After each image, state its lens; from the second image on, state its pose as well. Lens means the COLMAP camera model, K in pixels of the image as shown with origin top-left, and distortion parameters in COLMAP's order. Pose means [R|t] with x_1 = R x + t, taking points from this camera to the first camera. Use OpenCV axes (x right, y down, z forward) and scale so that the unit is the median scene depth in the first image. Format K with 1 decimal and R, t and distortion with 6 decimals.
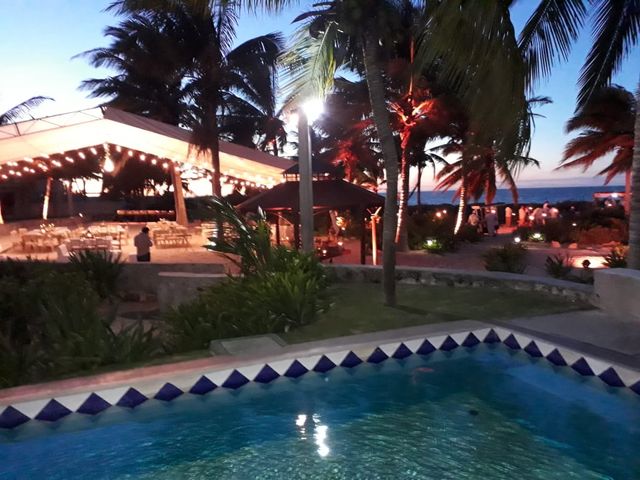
lens RADIAL K [[491.9, 0, 320.0], [0, 491.9, 240.0], [0, 0, 1]] dist [-0.002981, -0.009588]
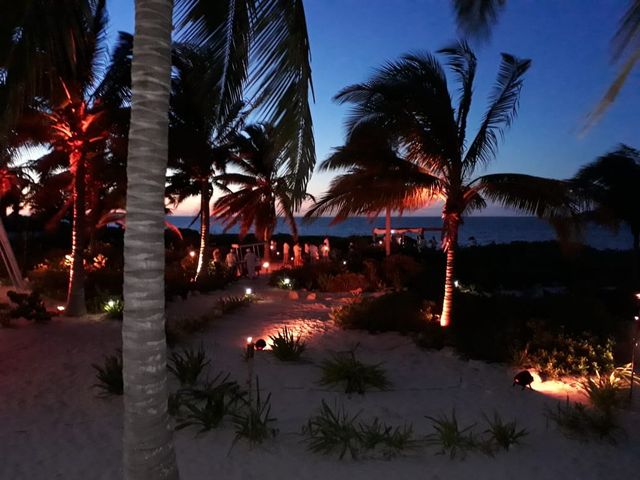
lens RADIAL K [[491.9, 0, 320.0], [0, 491.9, 240.0], [0, 0, 1]] dist [-0.002981, -0.009588]
pose [[0.937651, 0.012592, 0.347350, 0.185693], [0.006324, 0.998560, -0.053271, -0.035075], [-0.347521, 0.052146, 0.936221, 0.140776]]
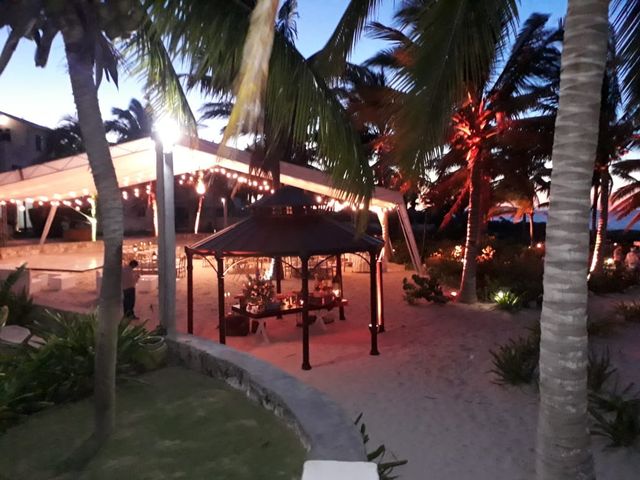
lens RADIAL K [[491.9, 0, 320.0], [0, 491.9, 240.0], [0, 0, 1]] dist [-0.002981, -0.009588]
pose [[0.926881, 0.046472, -0.372468, 0.173843], [-0.058579, 0.998057, -0.021249, -0.033214], [0.370756, 0.041514, 0.927802, 0.139305]]
